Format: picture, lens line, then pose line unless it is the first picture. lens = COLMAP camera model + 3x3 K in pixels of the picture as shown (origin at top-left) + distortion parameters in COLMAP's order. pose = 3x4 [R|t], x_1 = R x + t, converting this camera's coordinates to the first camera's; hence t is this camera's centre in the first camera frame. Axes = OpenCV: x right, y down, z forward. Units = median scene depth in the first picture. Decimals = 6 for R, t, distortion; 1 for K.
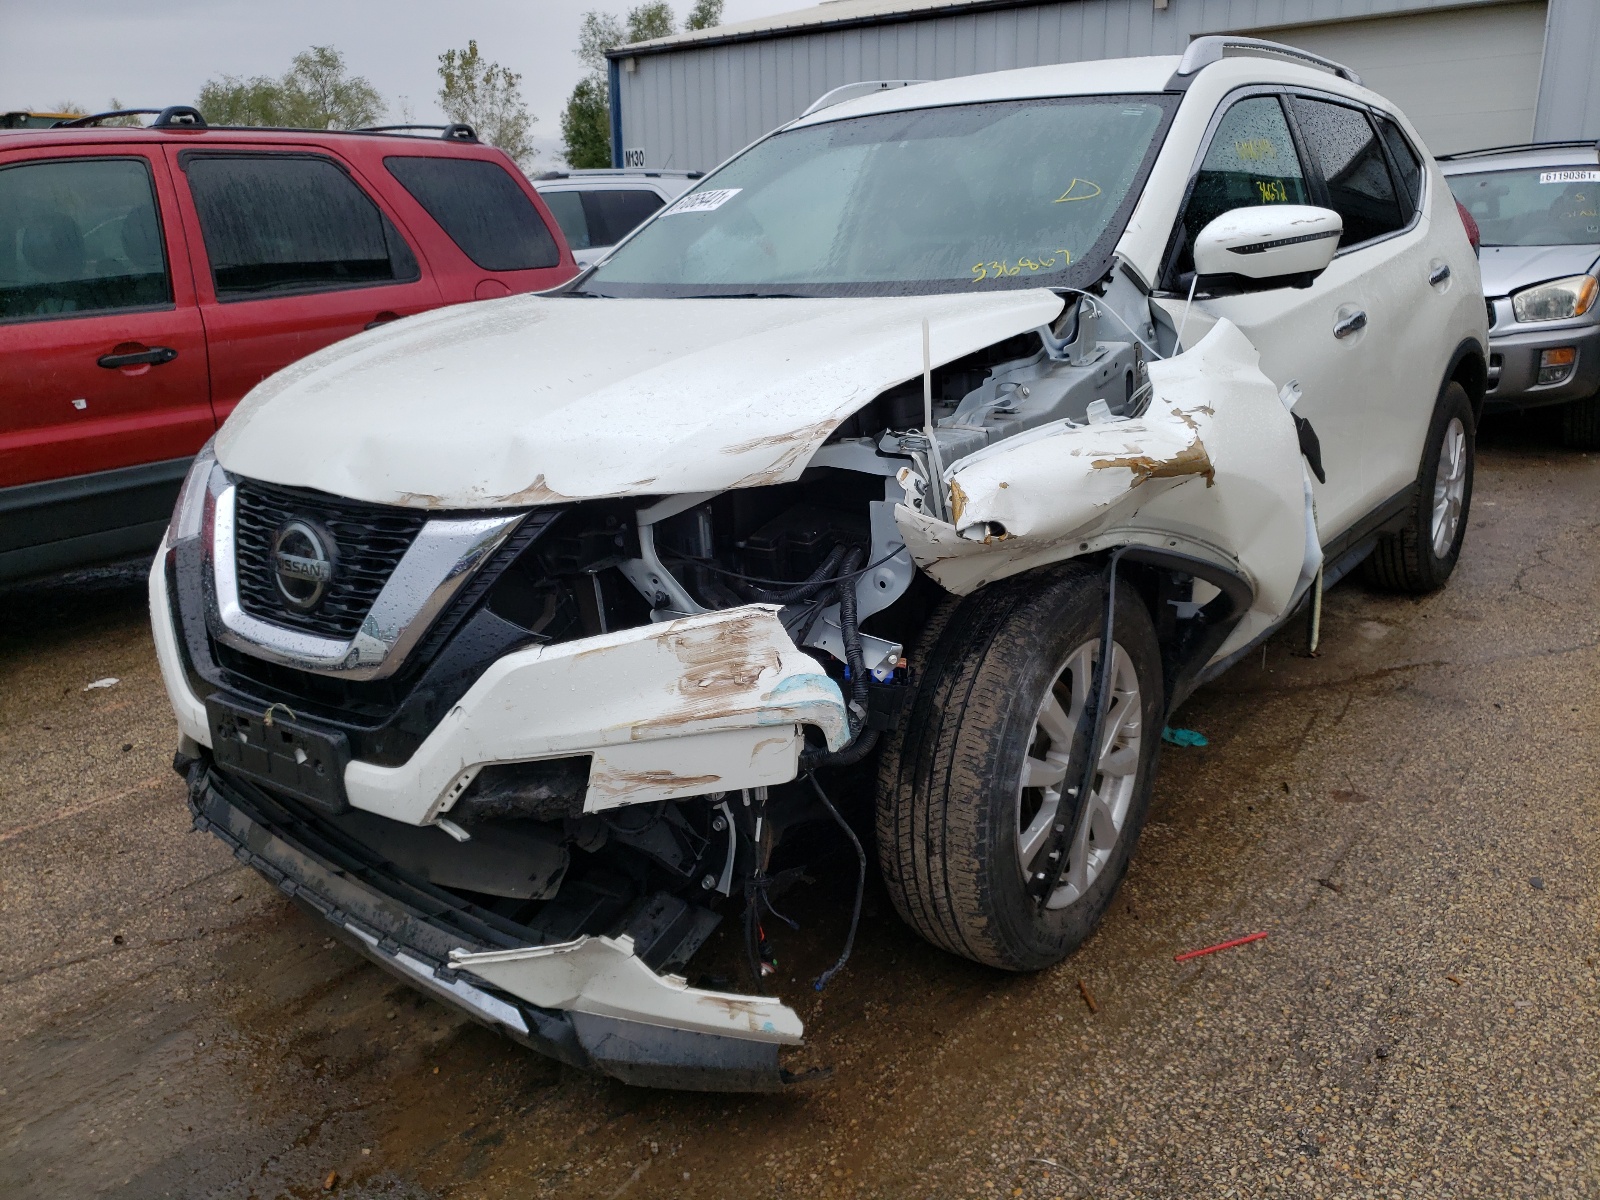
lens RADIAL K [[1241.8, 0, 800.0], [0, 1241.8, 600.0], [0, 0, 1]] dist [0.143175, -0.477071]
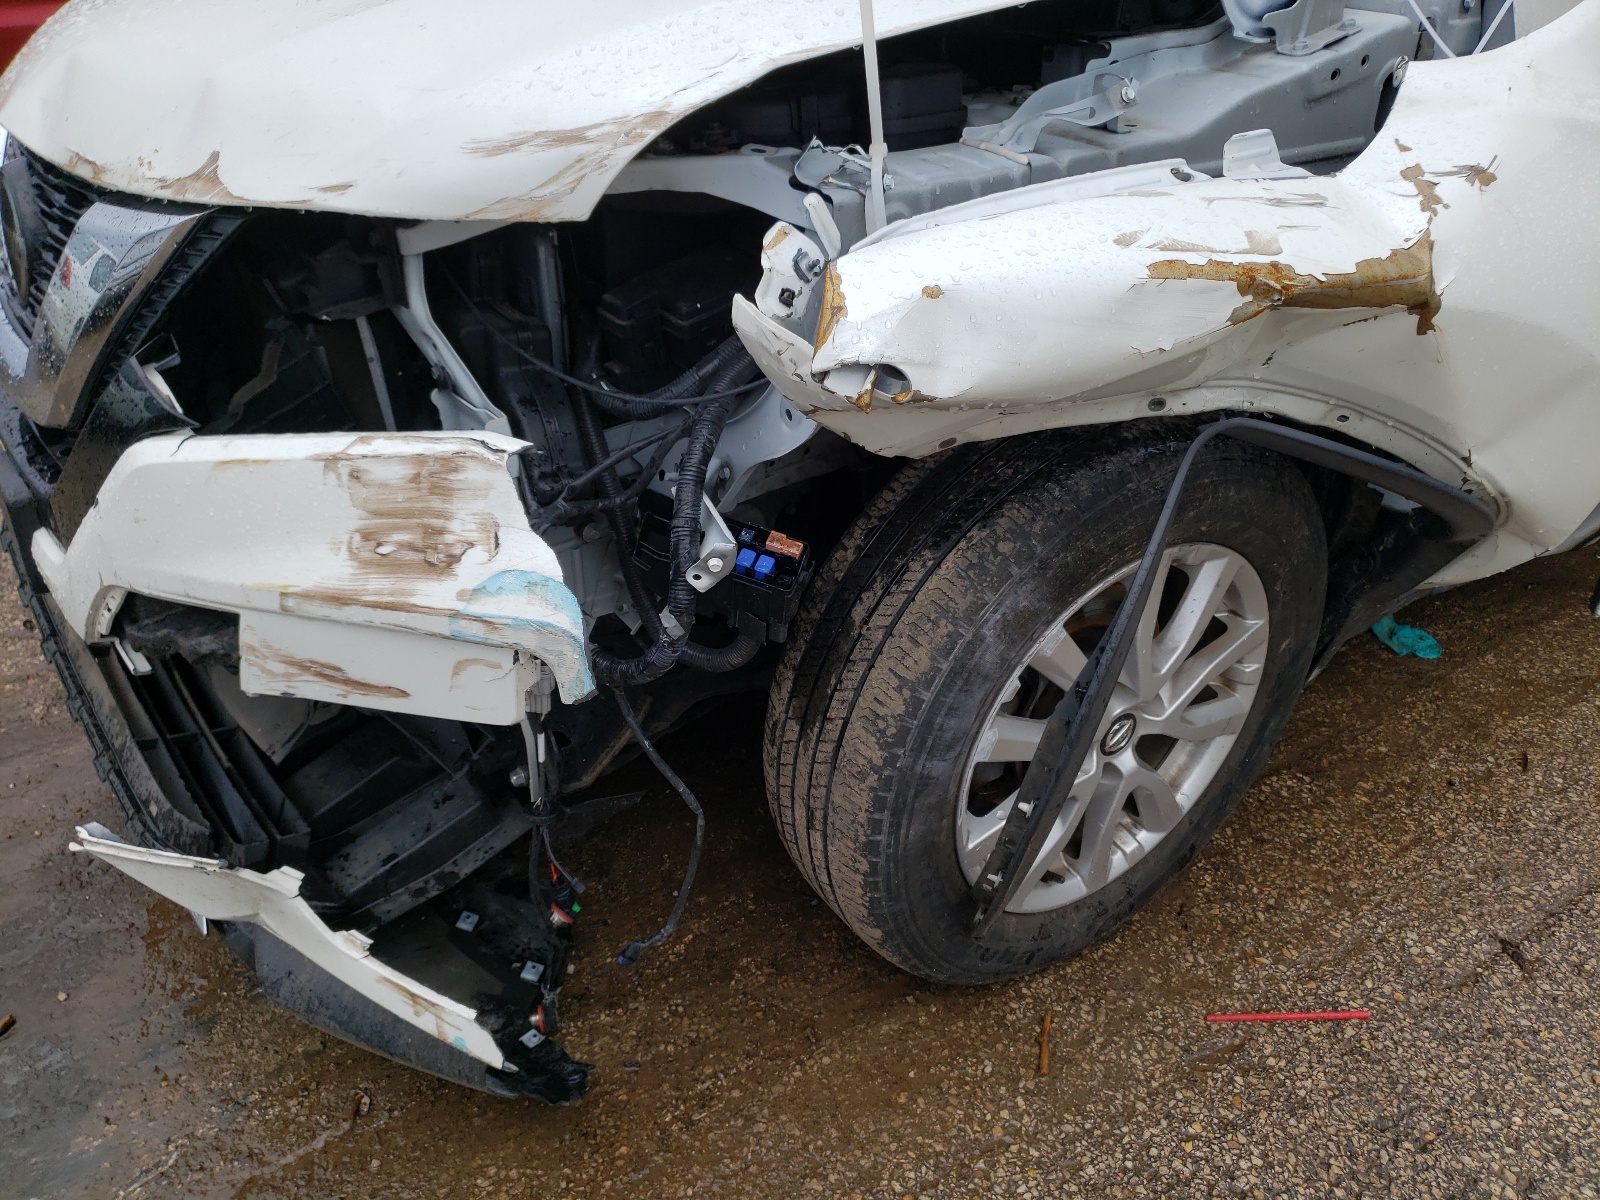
lens RADIAL K [[1200.1, 0, 827.5], [0, 1200.1, 597.3], [0, 0, 1]] dist [0.114739, -0.237515]
pose [[0.947807, 0.216131, -0.234411, 0.241428], [-0.143427, 0.945618, 0.291950, -0.101924], [0.284763, -0.243091, 0.927263, 0.448373]]
